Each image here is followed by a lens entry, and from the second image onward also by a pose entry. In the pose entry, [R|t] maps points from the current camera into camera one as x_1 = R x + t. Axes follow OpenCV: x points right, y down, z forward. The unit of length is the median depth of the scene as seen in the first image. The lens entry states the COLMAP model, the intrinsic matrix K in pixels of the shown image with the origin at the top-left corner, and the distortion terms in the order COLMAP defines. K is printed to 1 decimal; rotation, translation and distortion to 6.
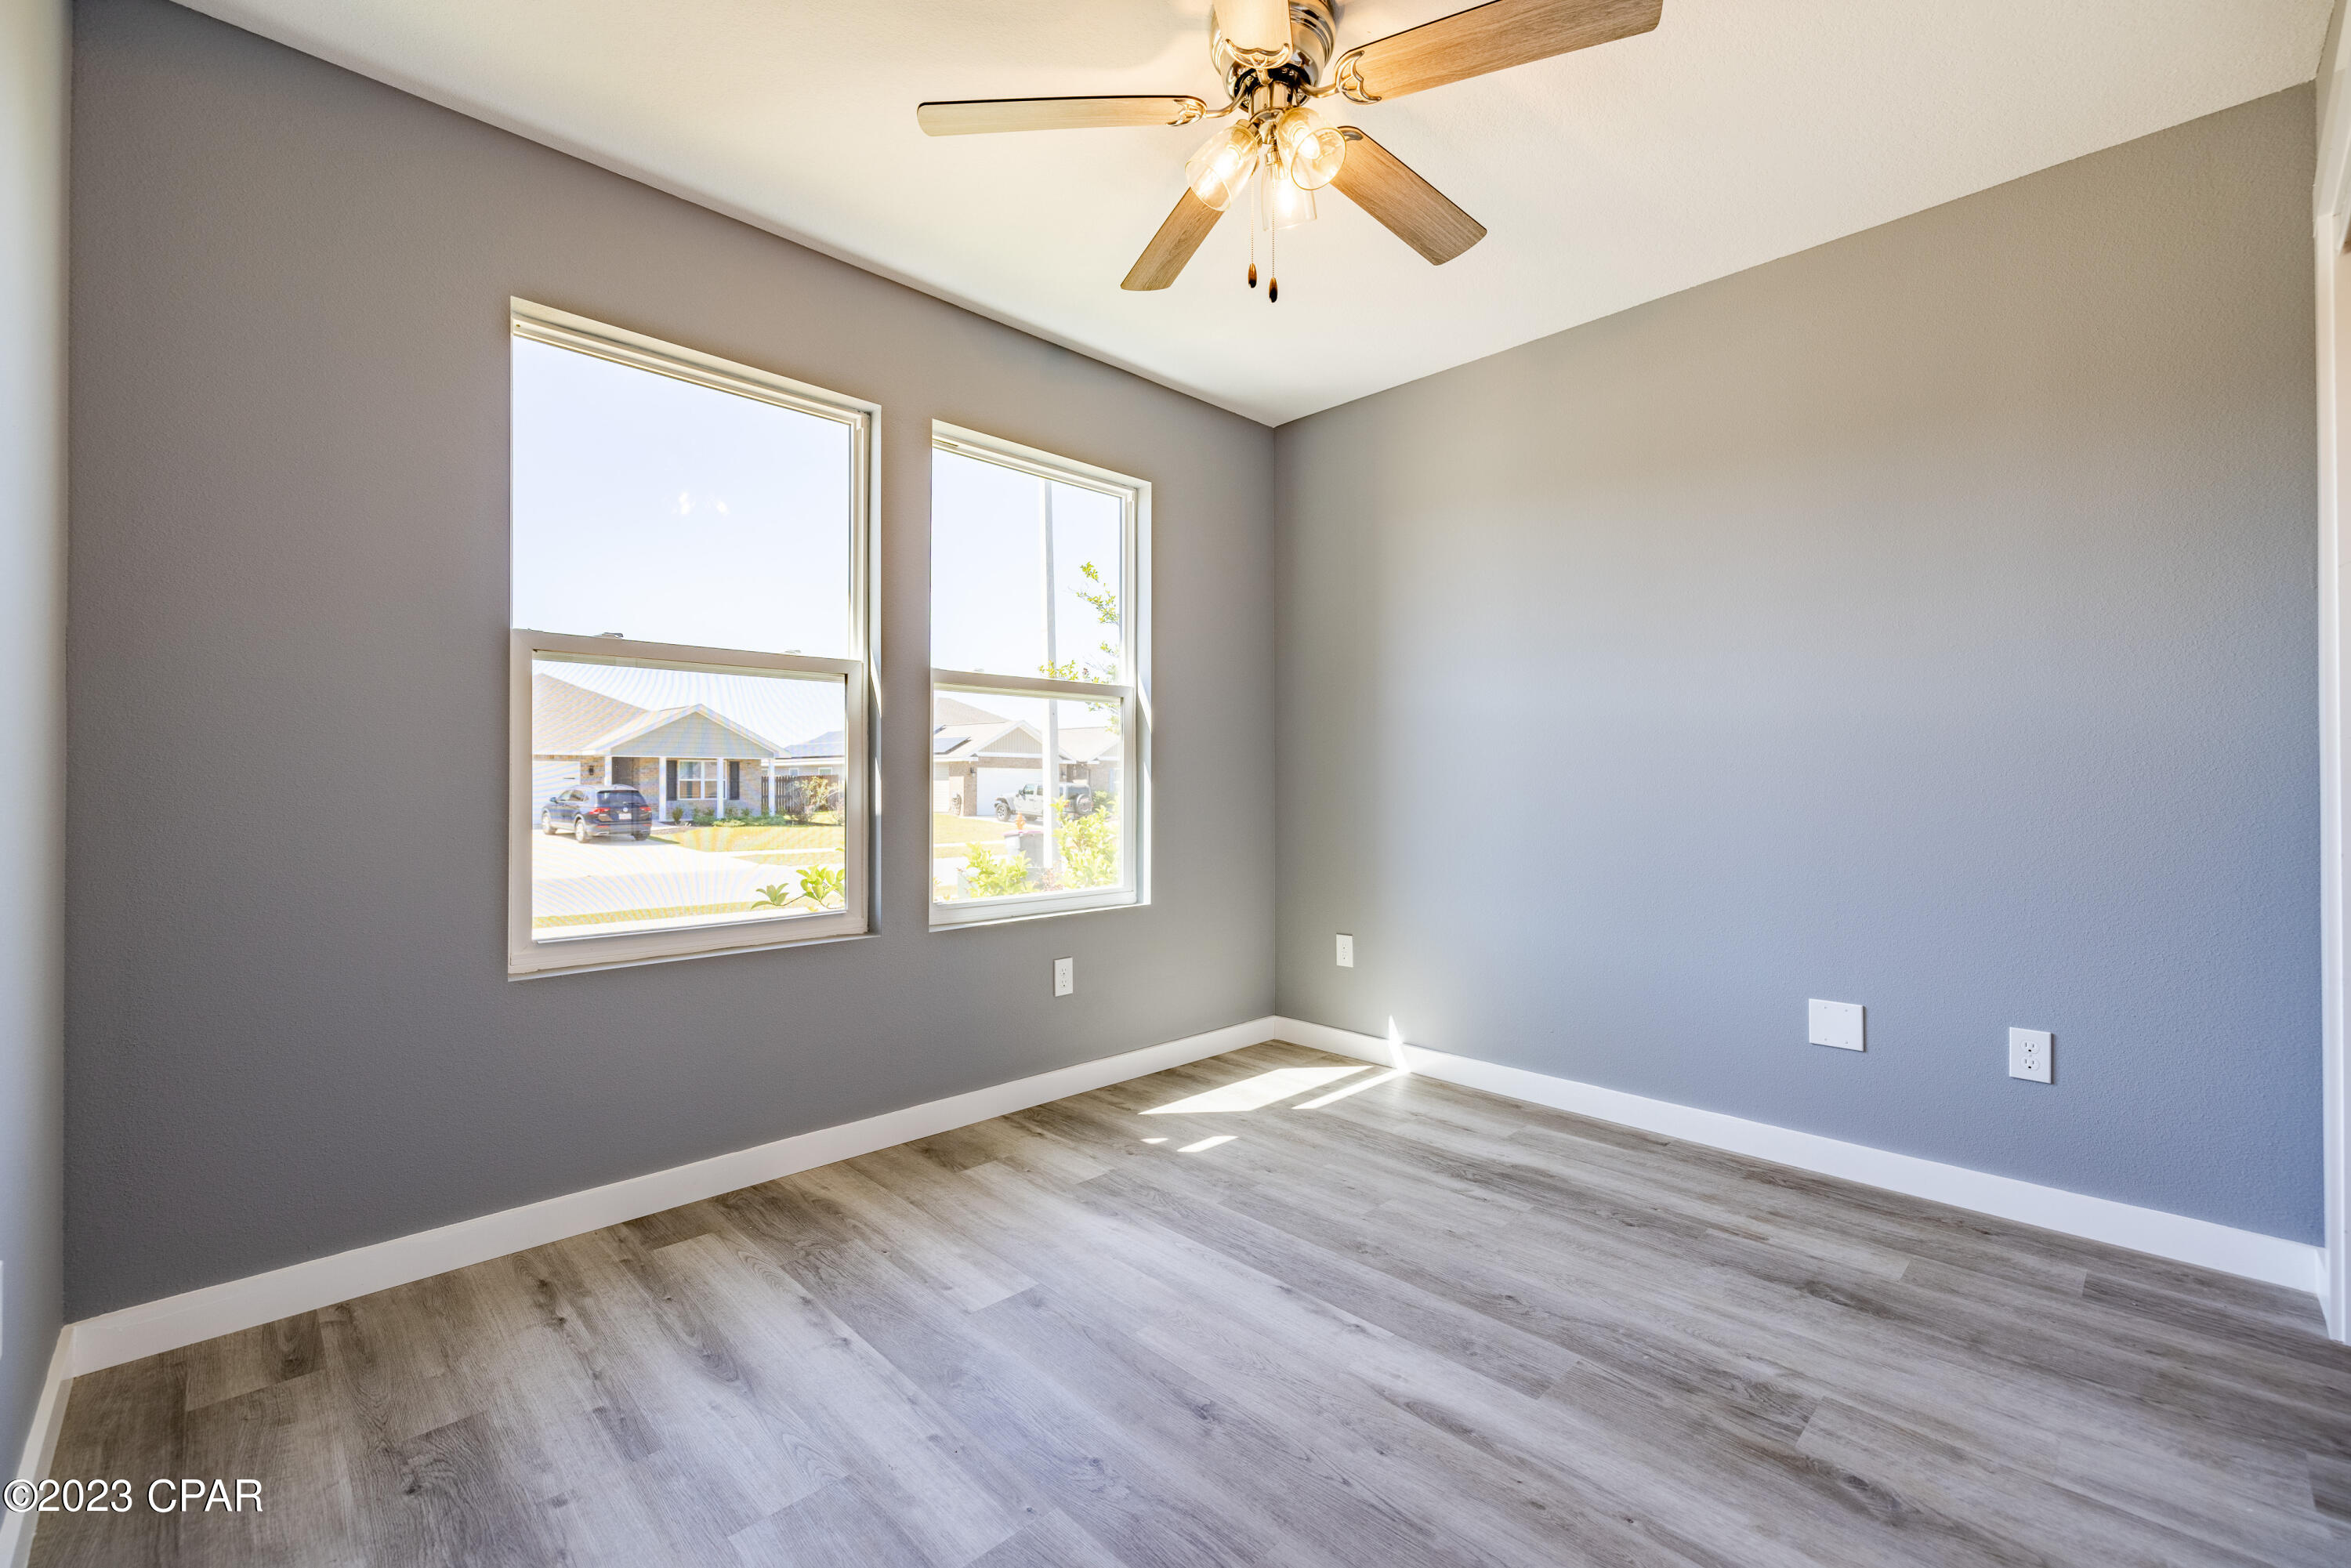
lens RADIAL K [[975.9, 0, 1160.8], [0, 975.9, 772.8], [0, 0, 1]] dist [-0.001937, -0.000414]
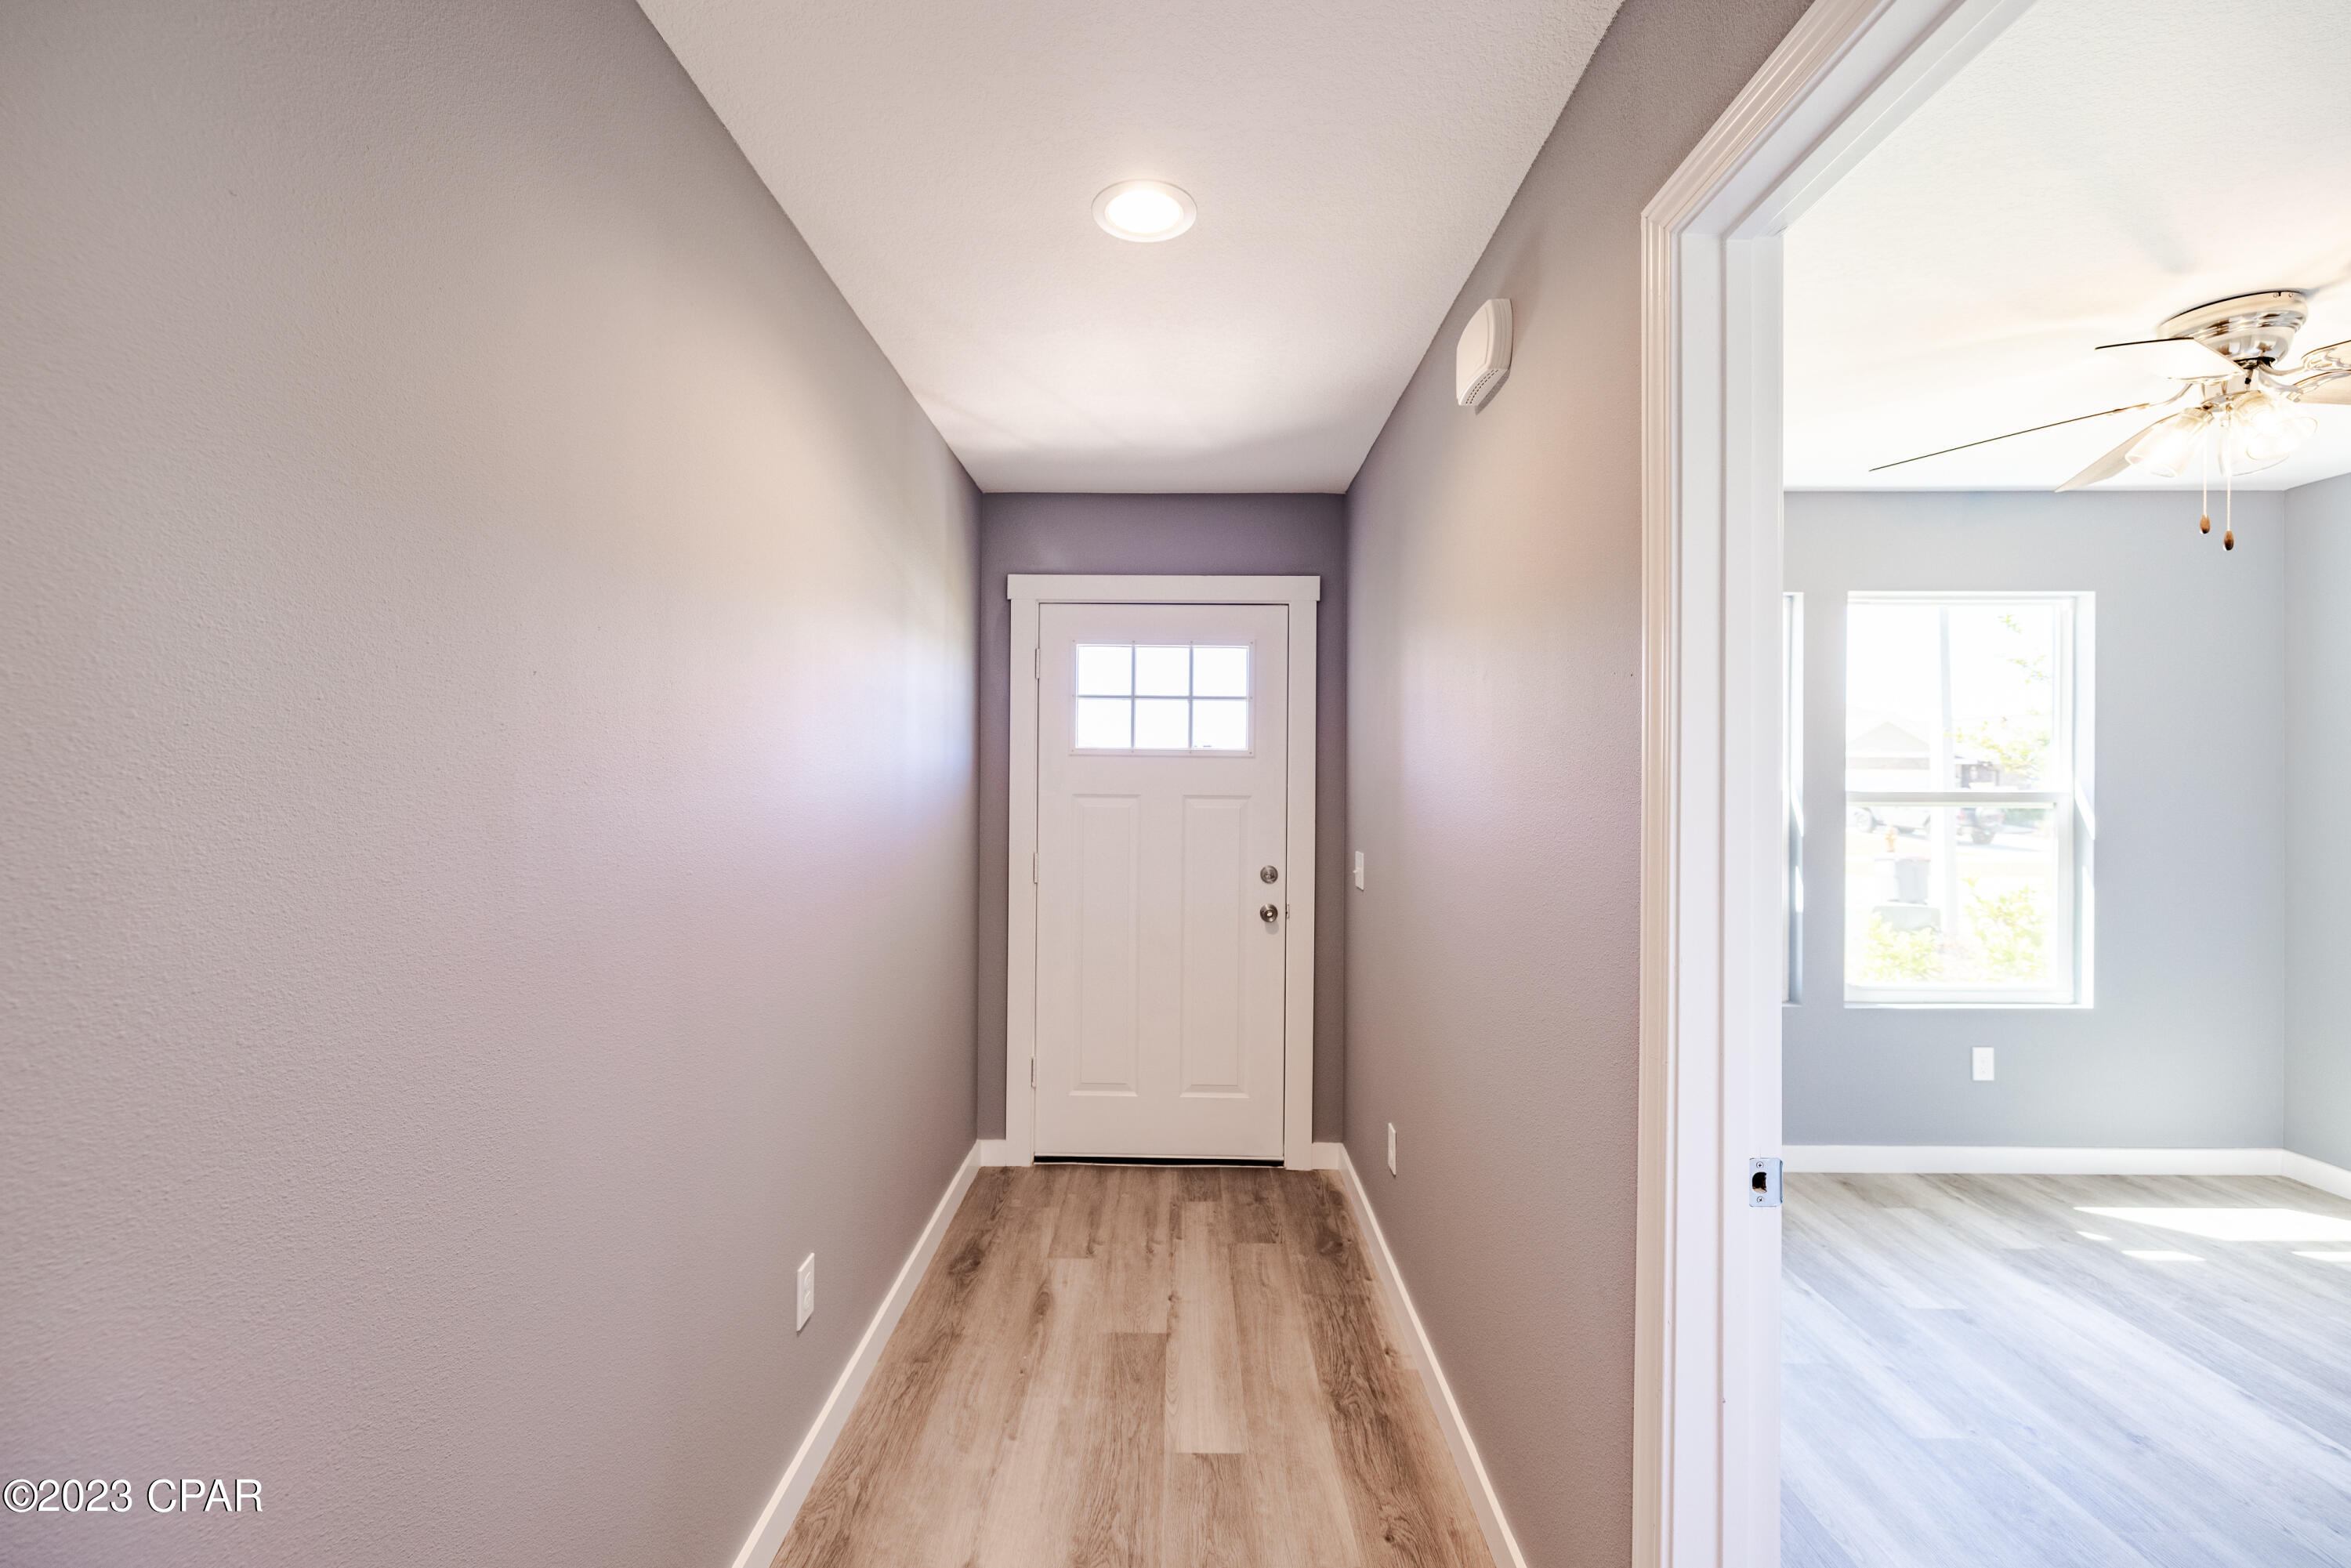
lens RADIAL K [[988.3, 0, 1182.1], [0, 988.3, 774.3], [0, 0, 1]] dist [0.001881, -0.000161]
pose [[0.723902, 0.004506, -0.689889, 0.017432], [0.001727, 0.999964, 0.008343, -0.149910], [0.689901, -0.007231, 0.723868, -0.502409]]
